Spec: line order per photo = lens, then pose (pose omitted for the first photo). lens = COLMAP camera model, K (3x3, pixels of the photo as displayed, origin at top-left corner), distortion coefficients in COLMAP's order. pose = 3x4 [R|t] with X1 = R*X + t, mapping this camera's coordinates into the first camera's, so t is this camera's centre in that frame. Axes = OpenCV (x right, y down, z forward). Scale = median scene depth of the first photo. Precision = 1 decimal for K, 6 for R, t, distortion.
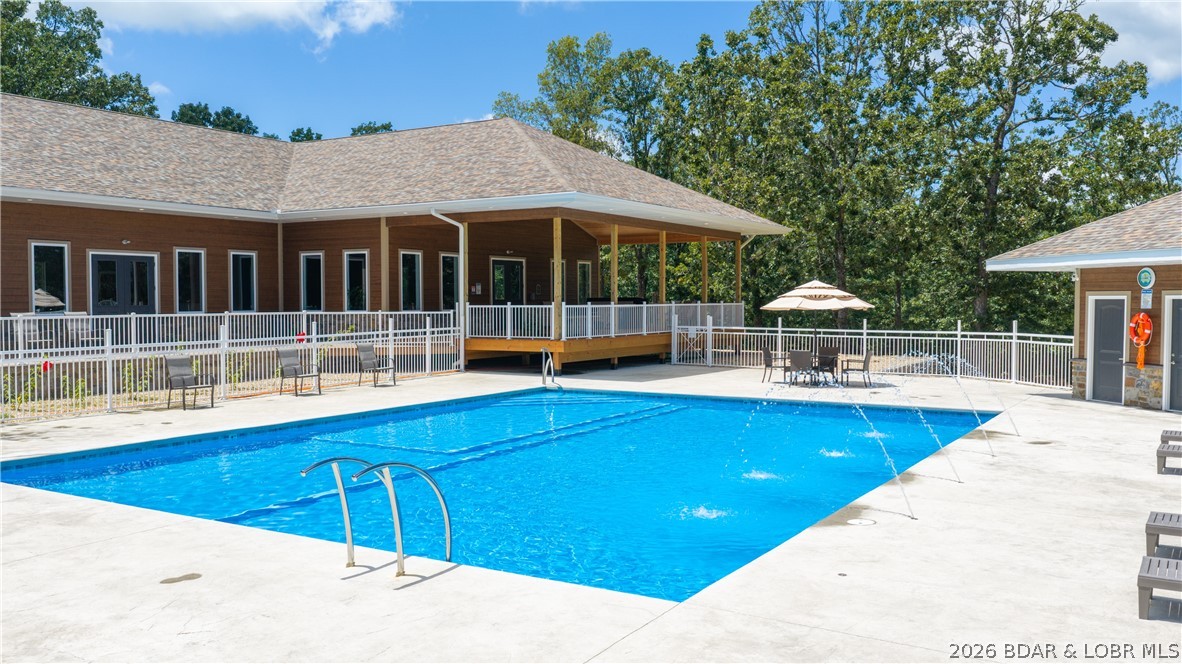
lens RADIAL K [[983.5, 0, 591.0], [0, 983.5, 332.0], [0, 0, 1]] dist [0.032495, -0.064494]
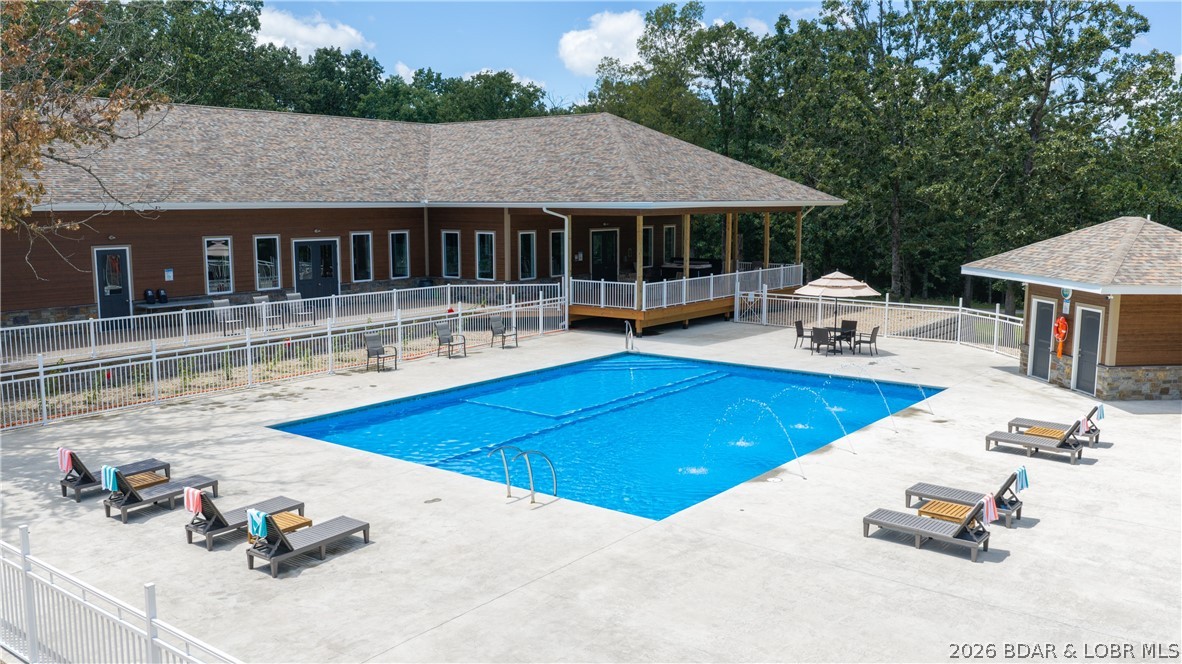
lens RADIAL K [[983.5, 0, 591.0], [0, 983.5, 332.0], [0, 0, 1]] dist [0.032495, -0.064494]
pose [[0.993983, 0.016410, -0.108298, 0.040766], [-0.005333, 0.994791, 0.101792, -0.088198], [0.109404, -0.100602, 0.988893, -0.274893]]
